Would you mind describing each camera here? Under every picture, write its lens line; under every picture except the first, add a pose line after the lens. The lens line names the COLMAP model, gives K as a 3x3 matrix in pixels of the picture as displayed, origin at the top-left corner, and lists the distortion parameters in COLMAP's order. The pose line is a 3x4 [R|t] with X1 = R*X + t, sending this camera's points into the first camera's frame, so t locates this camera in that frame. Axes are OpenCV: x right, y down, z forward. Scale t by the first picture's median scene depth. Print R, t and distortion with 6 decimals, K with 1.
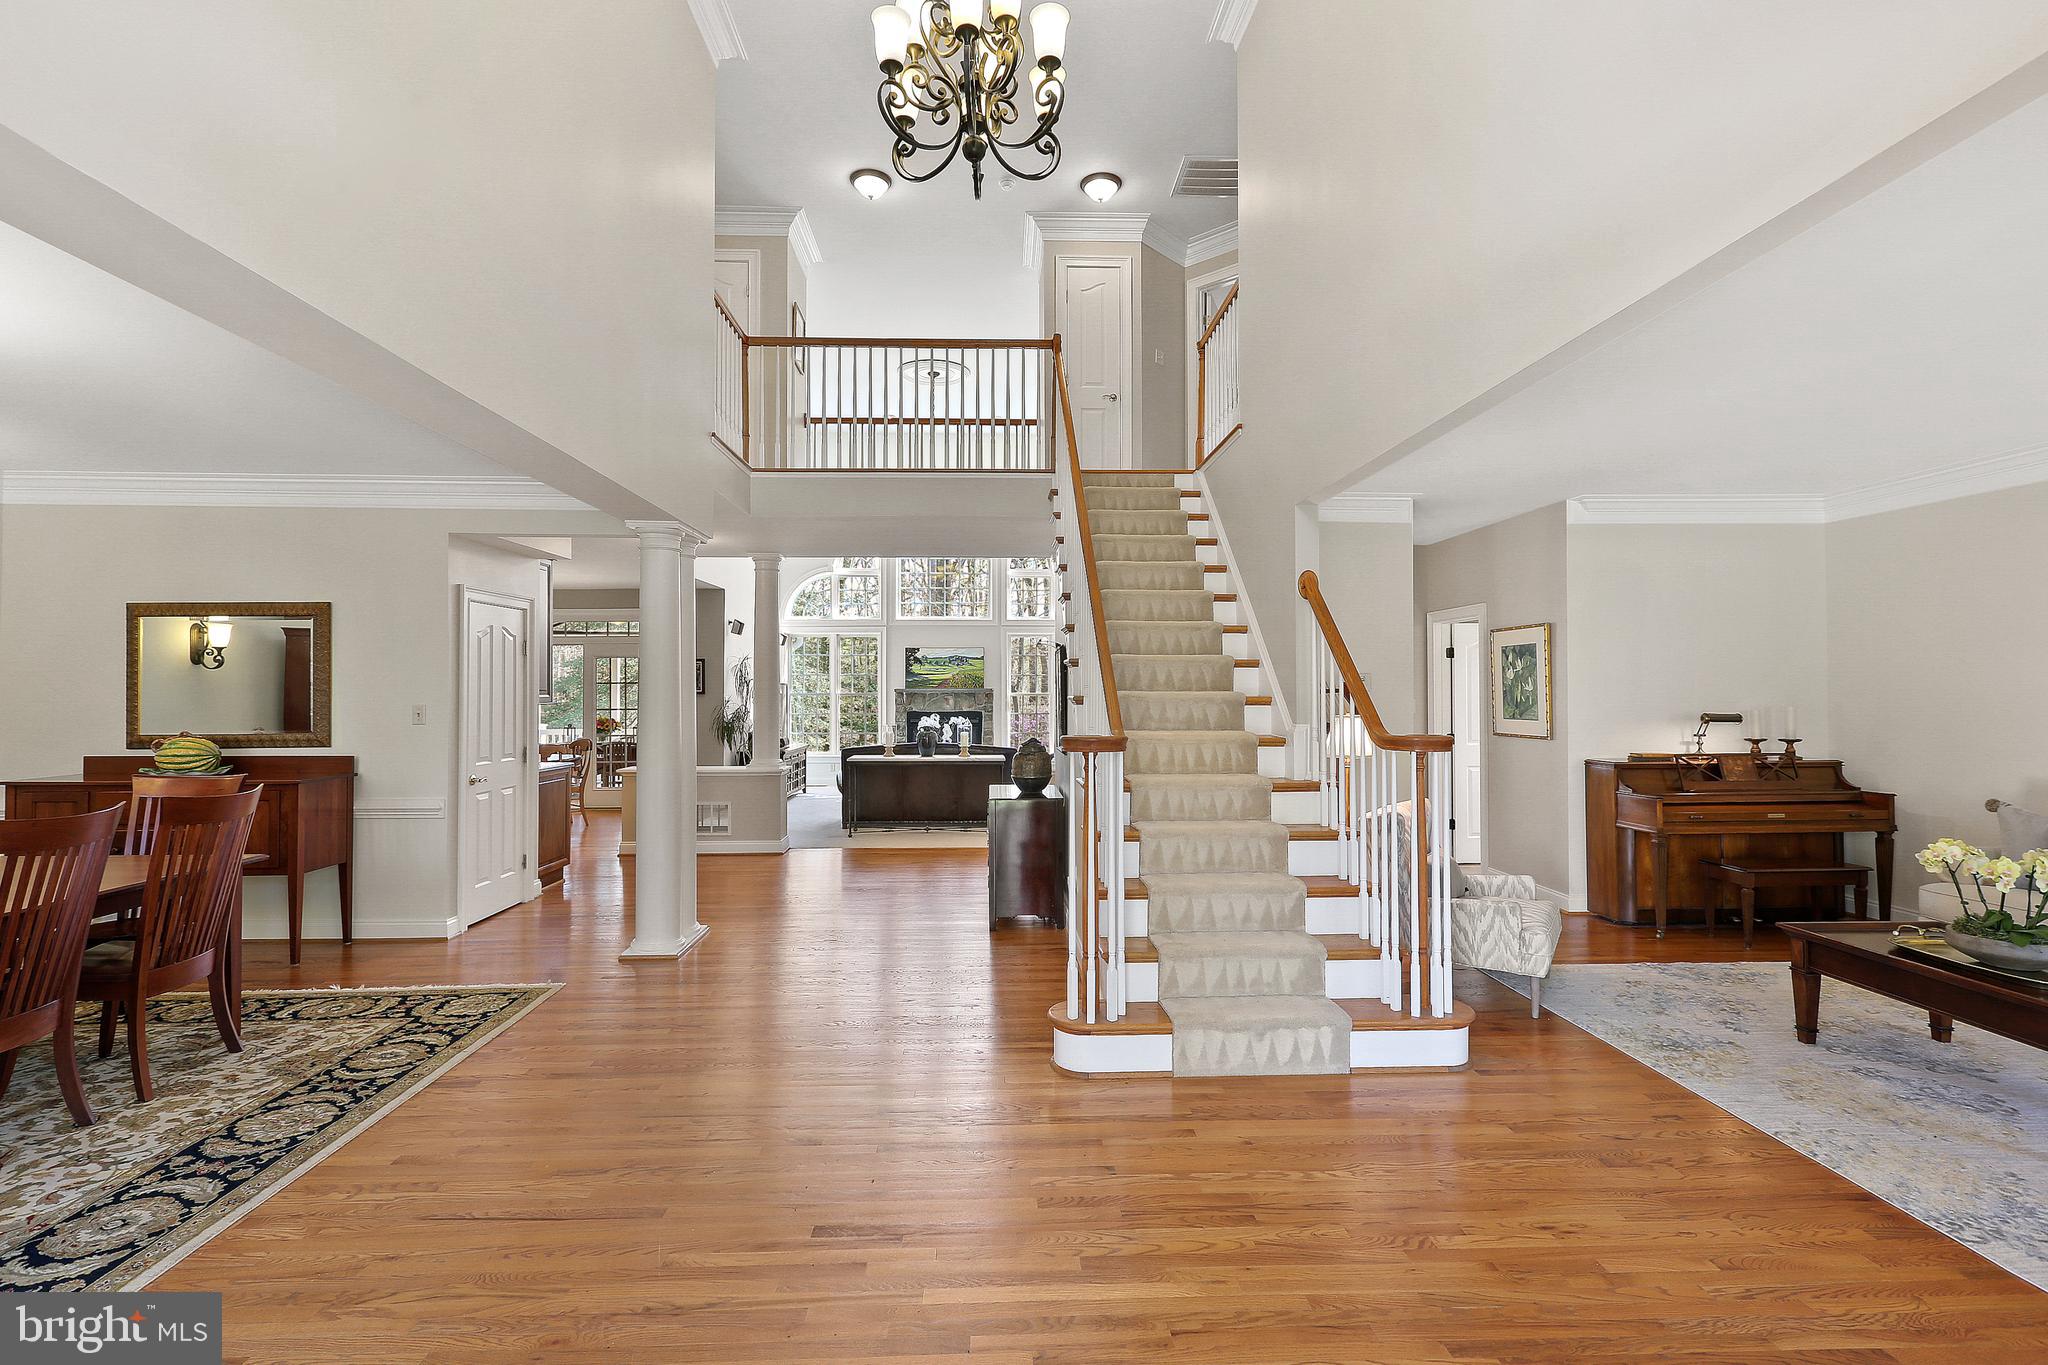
lens RADIAL K [[945.7, 0, 984.6], [0, 945.7, 678.8], [0, 0, 1]] dist [-0.002924, -0.000950]
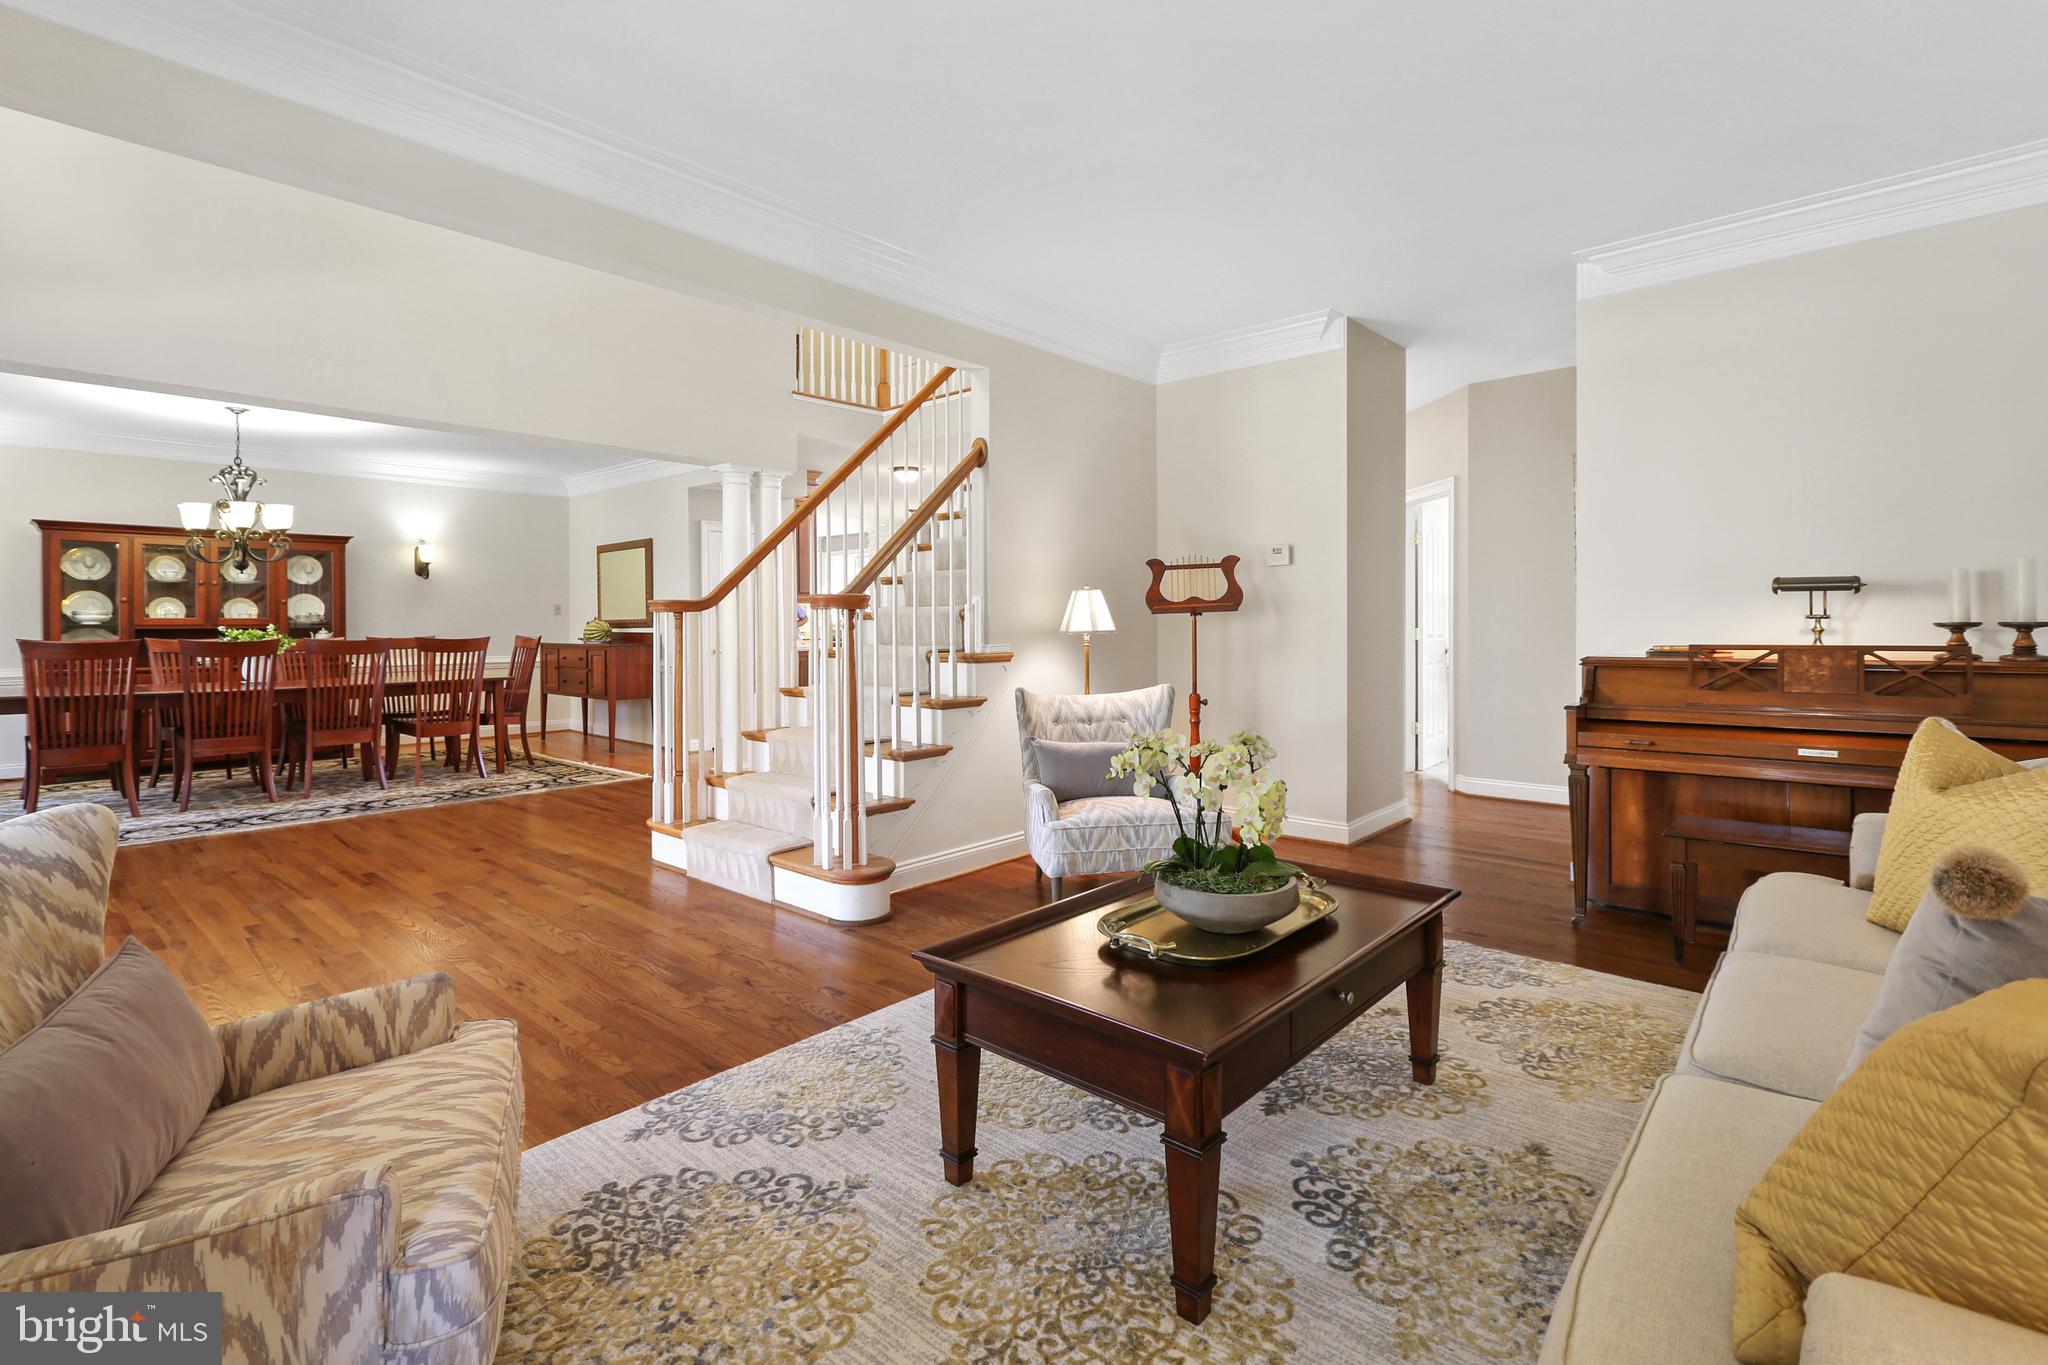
lens RADIAL K [[945.7, 0, 989.6], [0, 945.7, 625.1], [0, 0, 1]] dist [-0.002924, -0.000950]
pose [[0.710191, 0.002849, -0.704003, 1.232498], [-0.001435, 0.999996, 0.002600, 0.097963], [0.704007, -0.000836, 0.710192, 0.398857]]
